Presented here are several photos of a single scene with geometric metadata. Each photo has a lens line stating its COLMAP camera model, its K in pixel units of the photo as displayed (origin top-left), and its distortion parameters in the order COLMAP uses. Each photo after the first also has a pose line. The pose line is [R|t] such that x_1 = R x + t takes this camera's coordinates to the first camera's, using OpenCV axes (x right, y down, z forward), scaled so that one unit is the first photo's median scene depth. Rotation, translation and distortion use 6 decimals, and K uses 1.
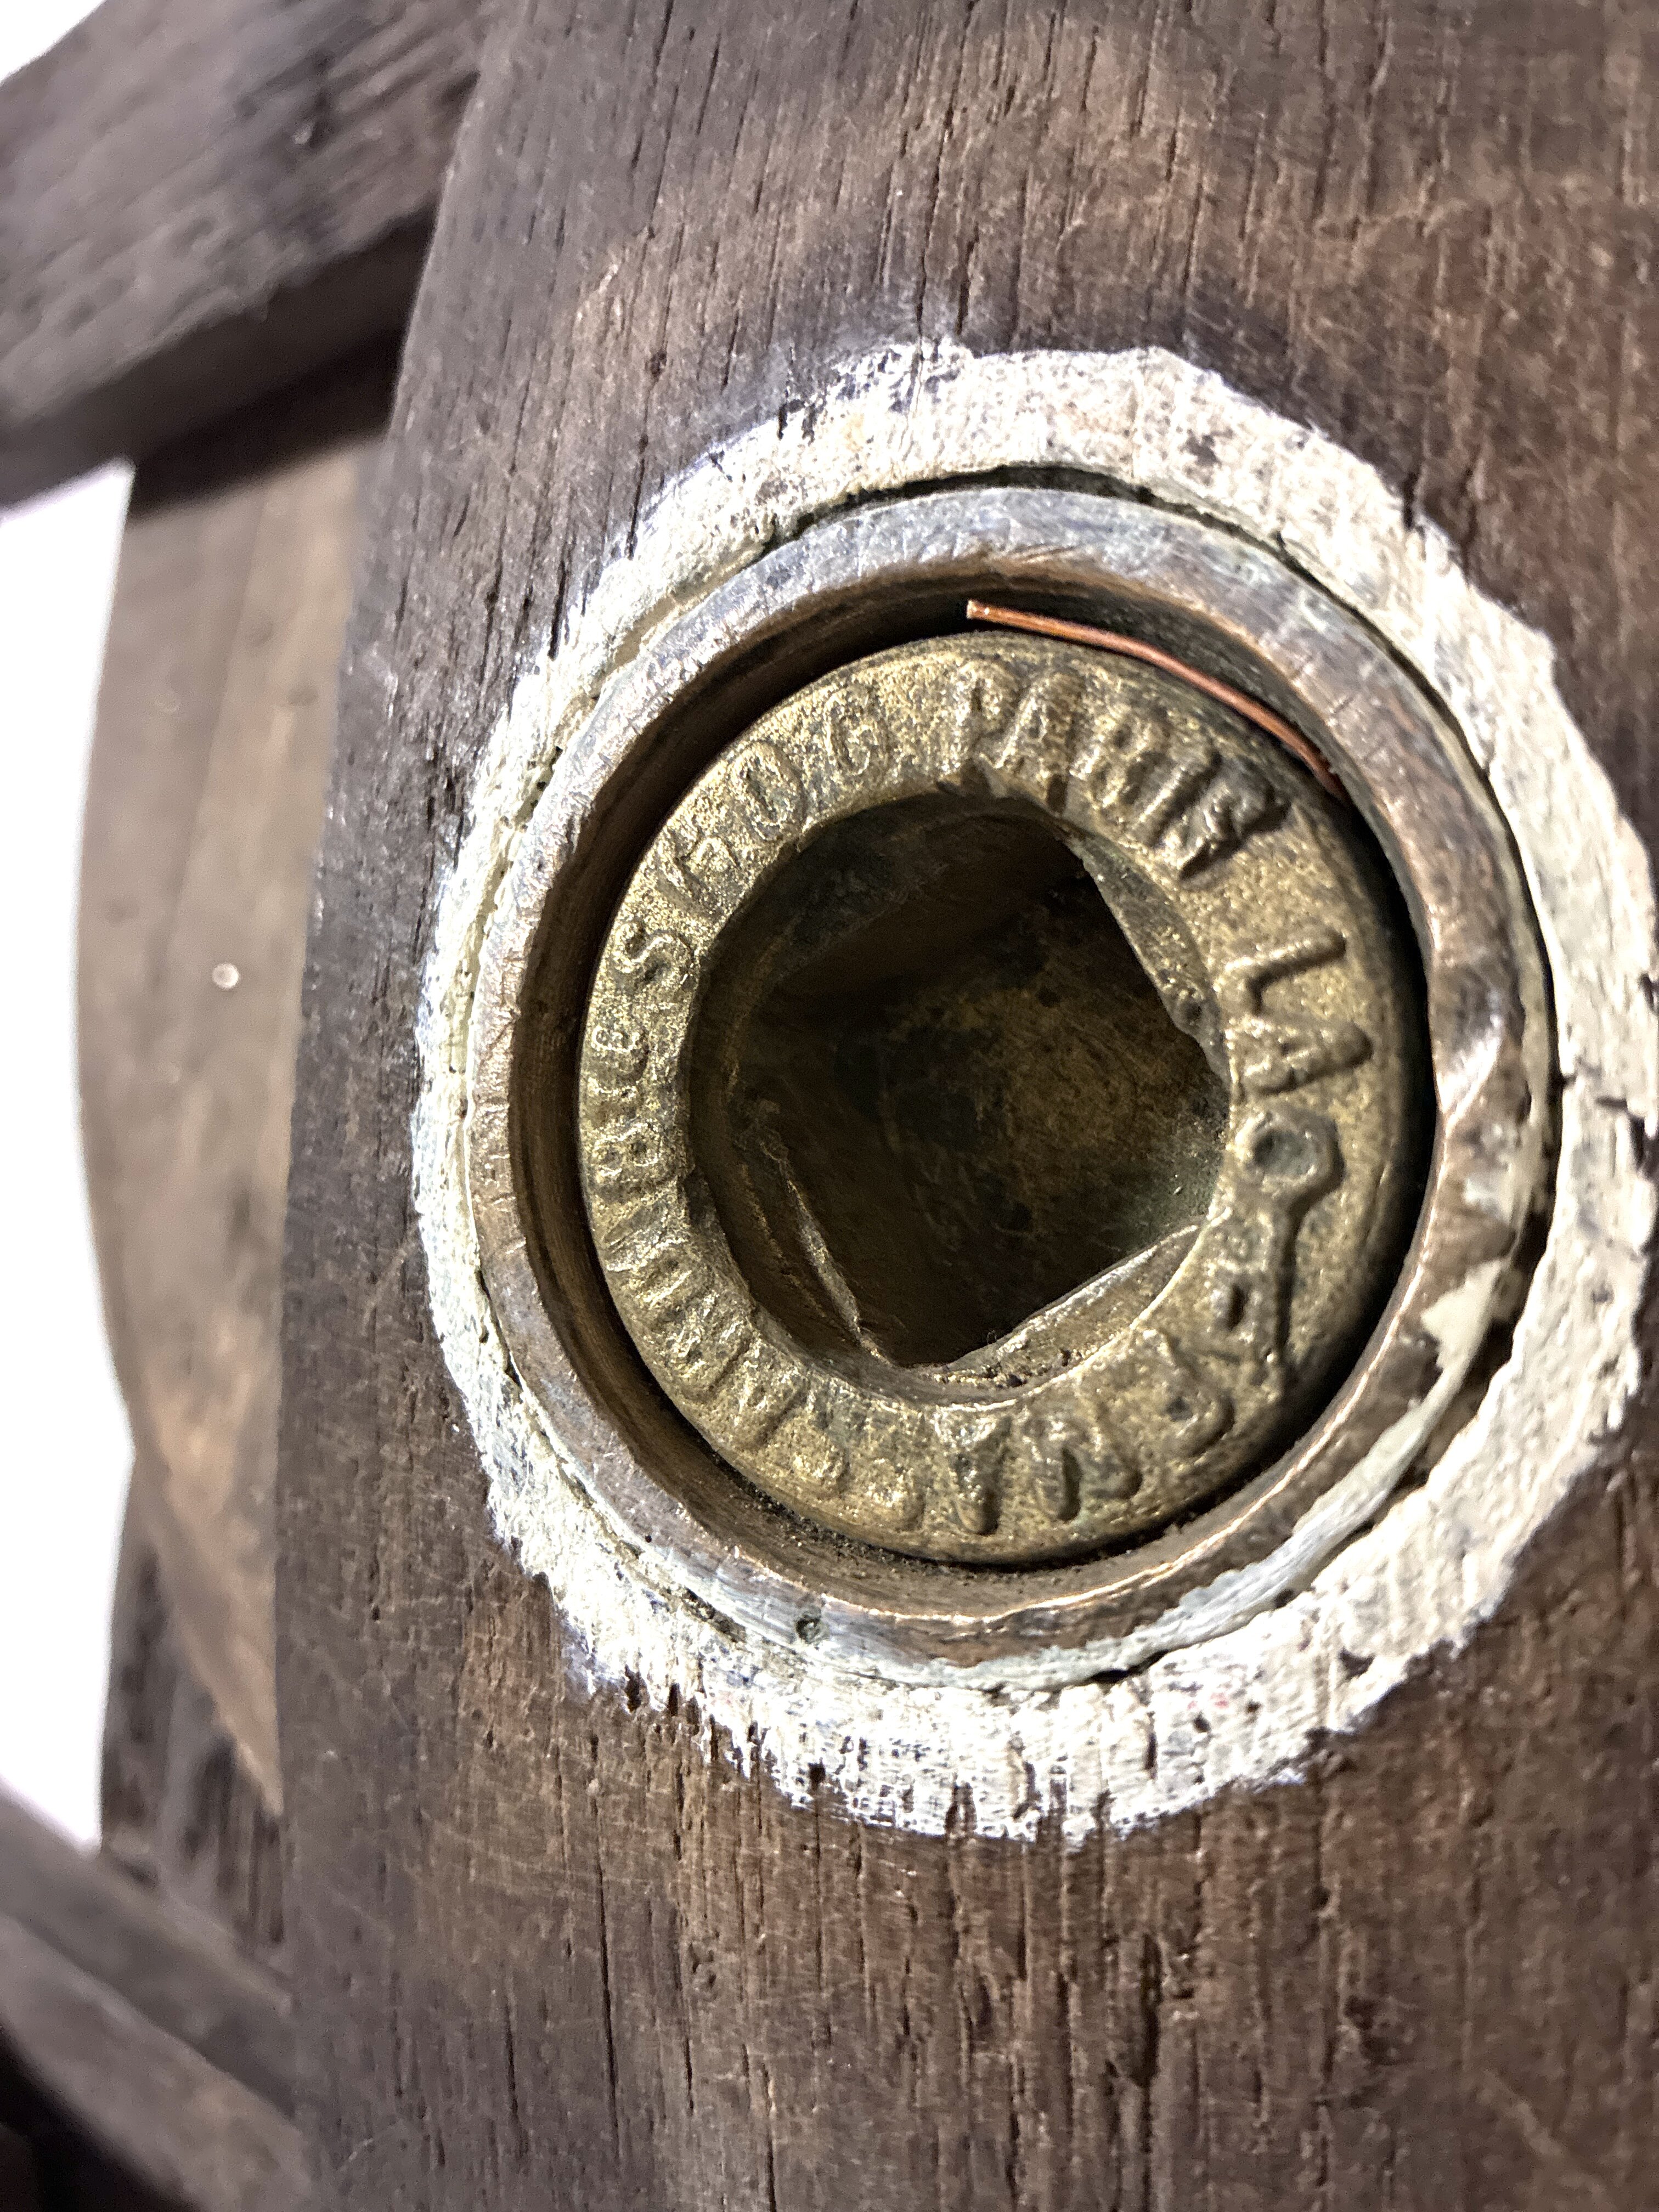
lens RADIAL K [[1832.4, 0, 796.1], [0, 1832.4, 1108.3], [0, 0, 1]] dist [-0.022377, -0.001137]
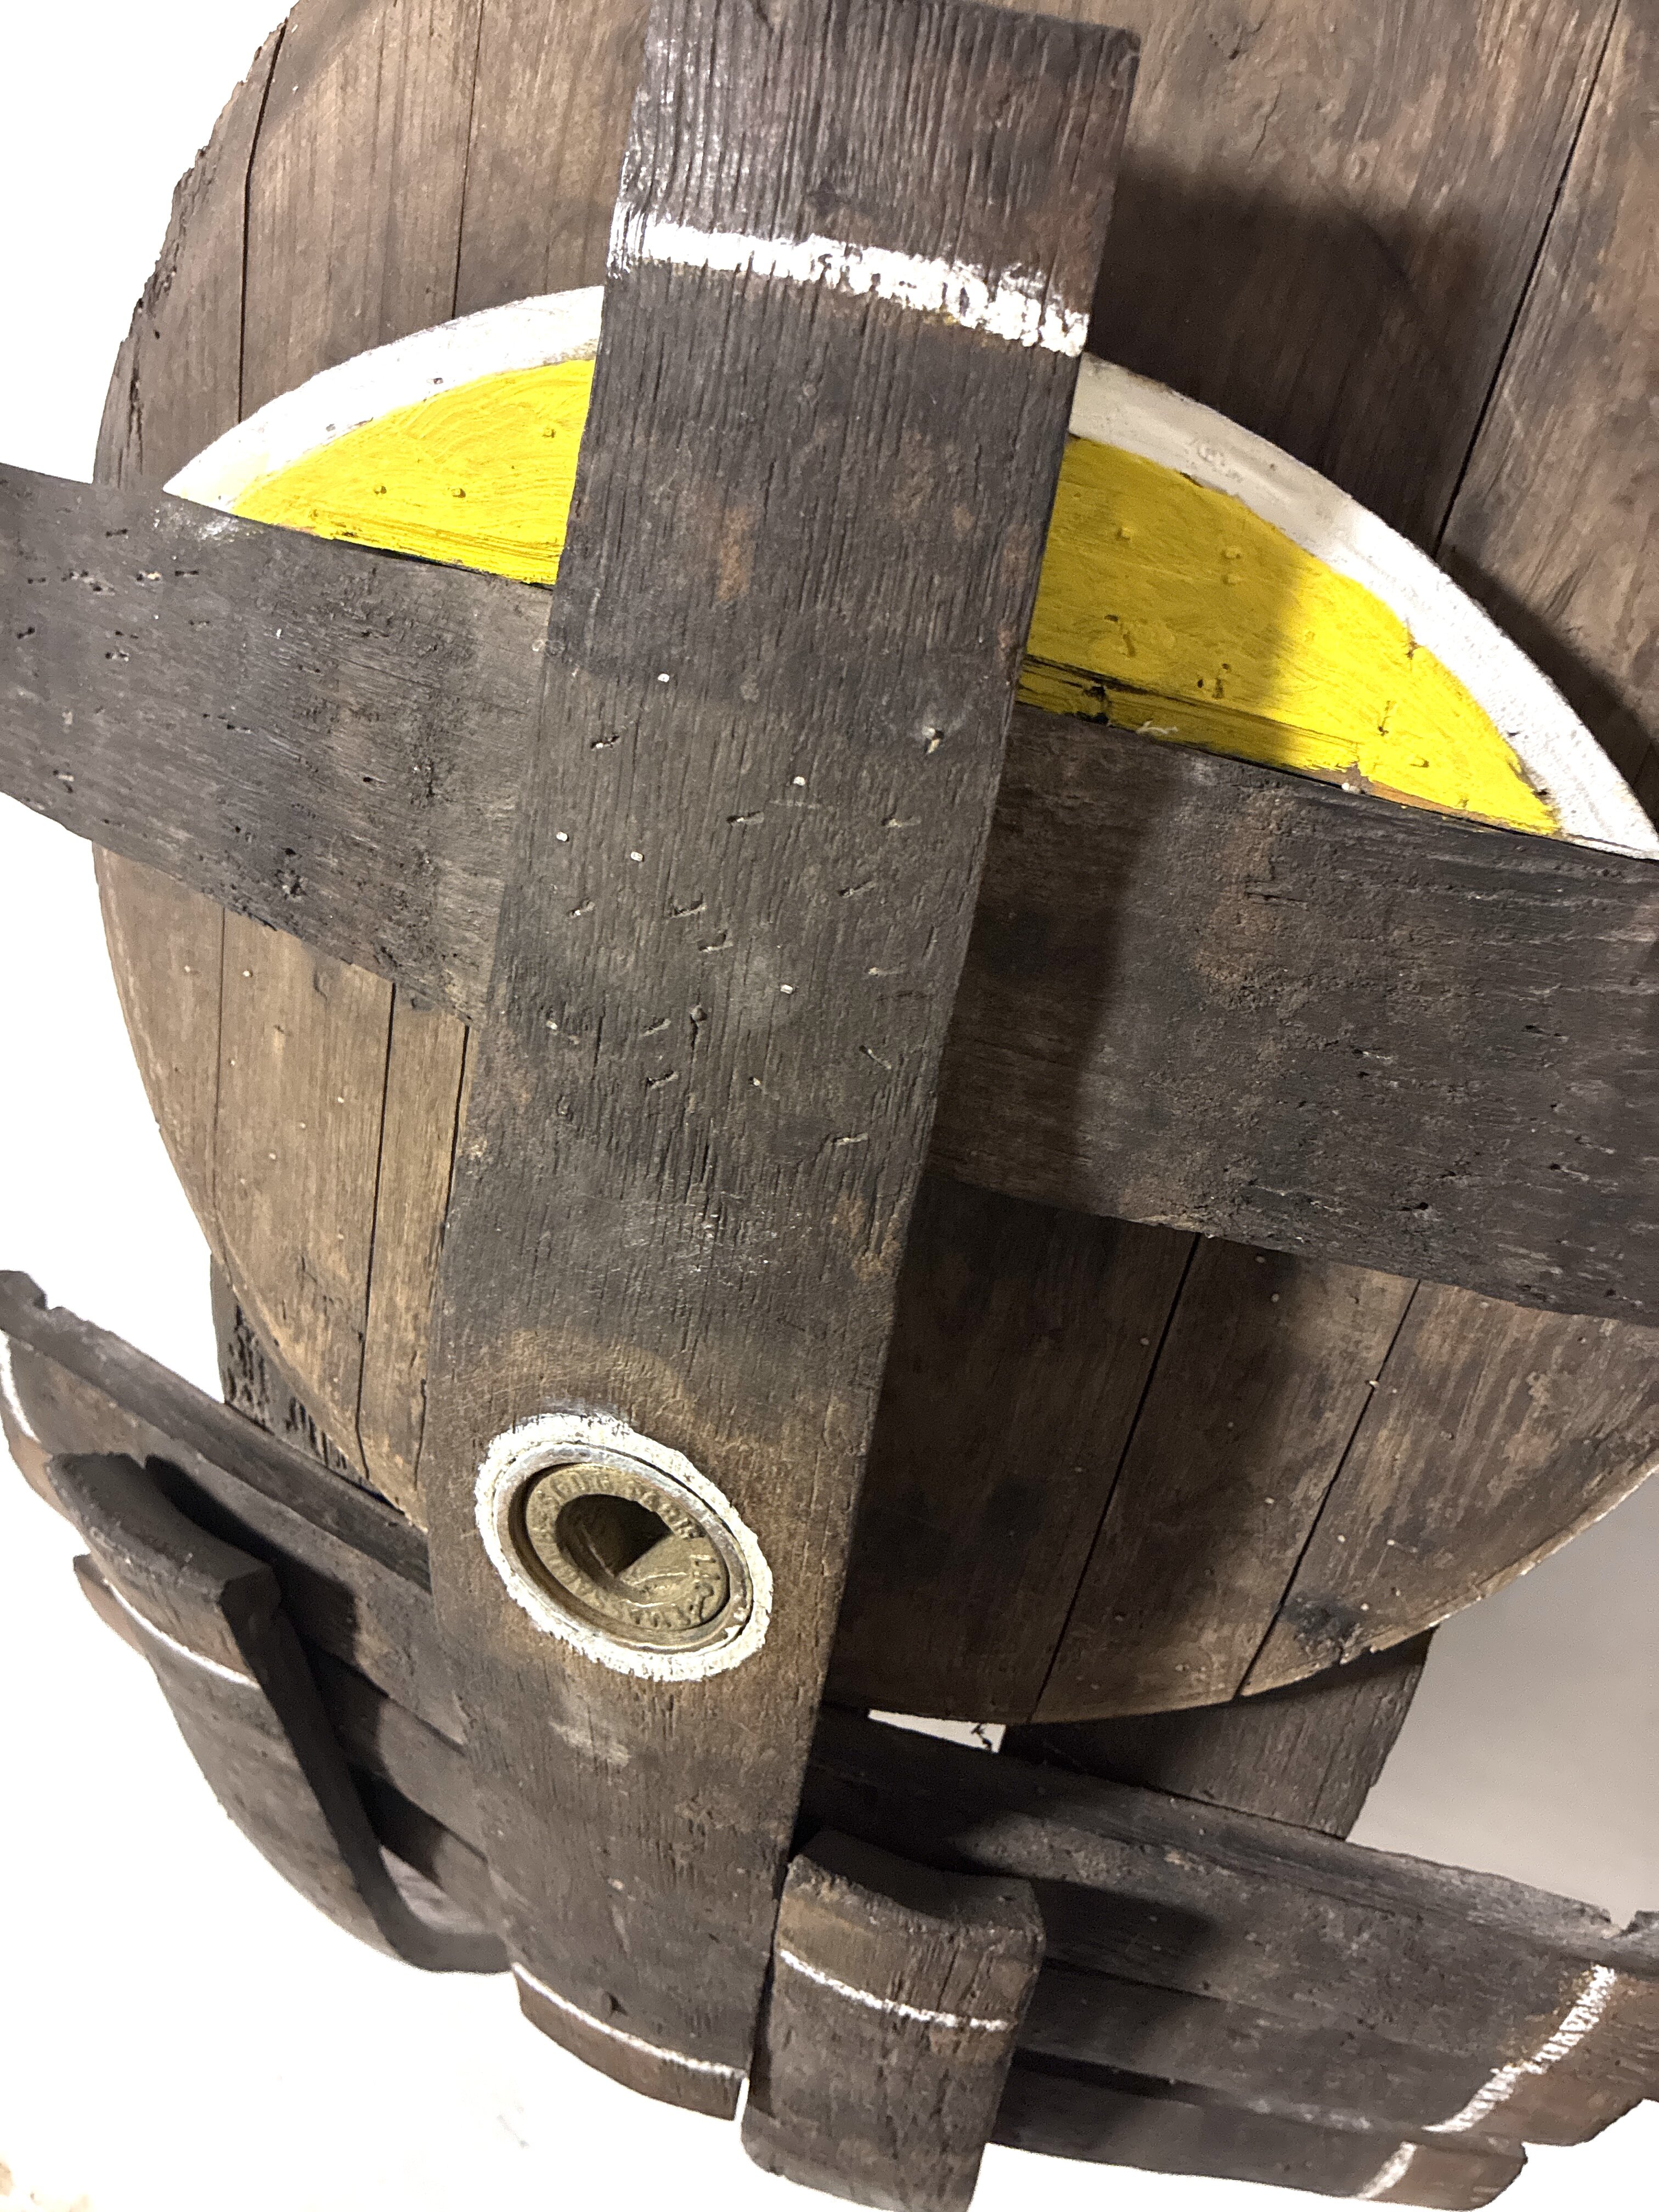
lens RADIAL K [[1726.0, 0, 815.9], [0, 1726.0, 1090.7], [0, 0, 1]] dist [-0.017220, 0.011905]
pose [[0.977779, -0.068843, 0.198014, -0.211814], [-0.060021, 0.813072, 0.579061, -3.309673], [-0.200864, -0.578079, 0.790872, -1.658494]]
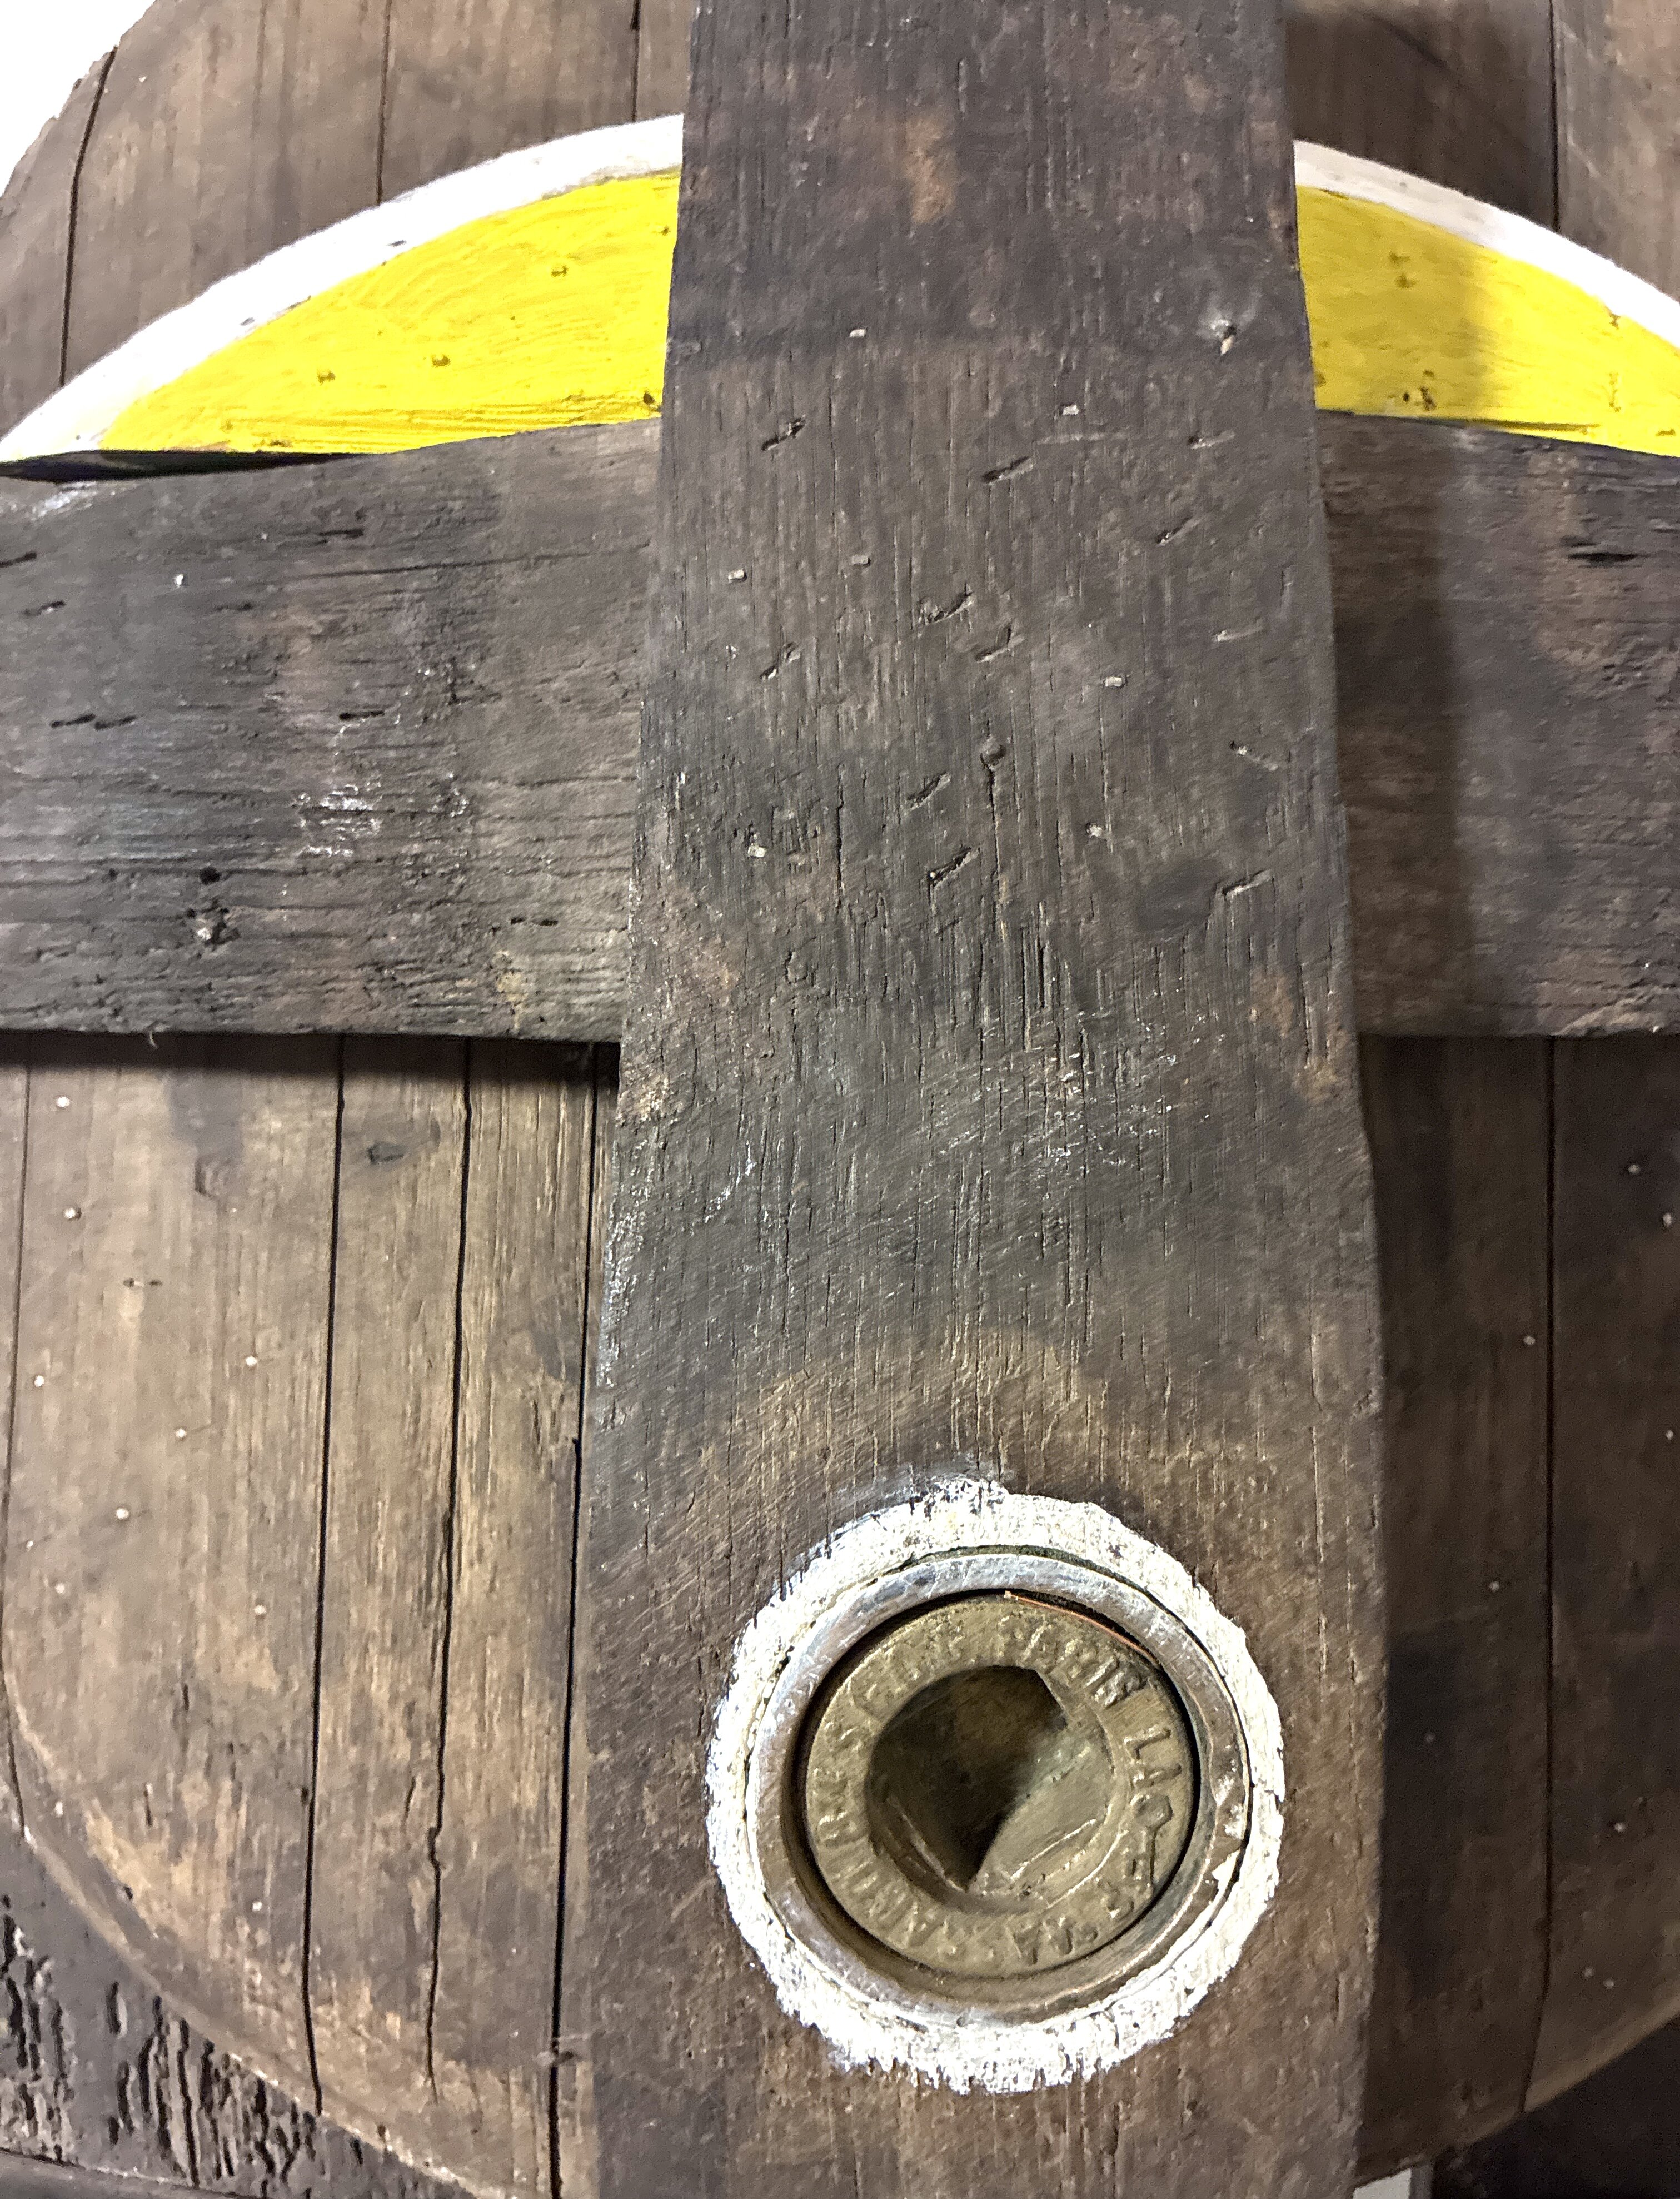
lens RADIAL K [[1767.5, 0, 840.0], [0, 1767.5, 1099.5], [0, 0, 1]] dist [-0.010627, -0.013127]
pose [[0.849252, -0.099057, 0.518613, -1.243510], [0.041271, 0.991692, 0.121834, -1.234456], [-0.526372, -0.082064, 0.846285, -0.773535]]
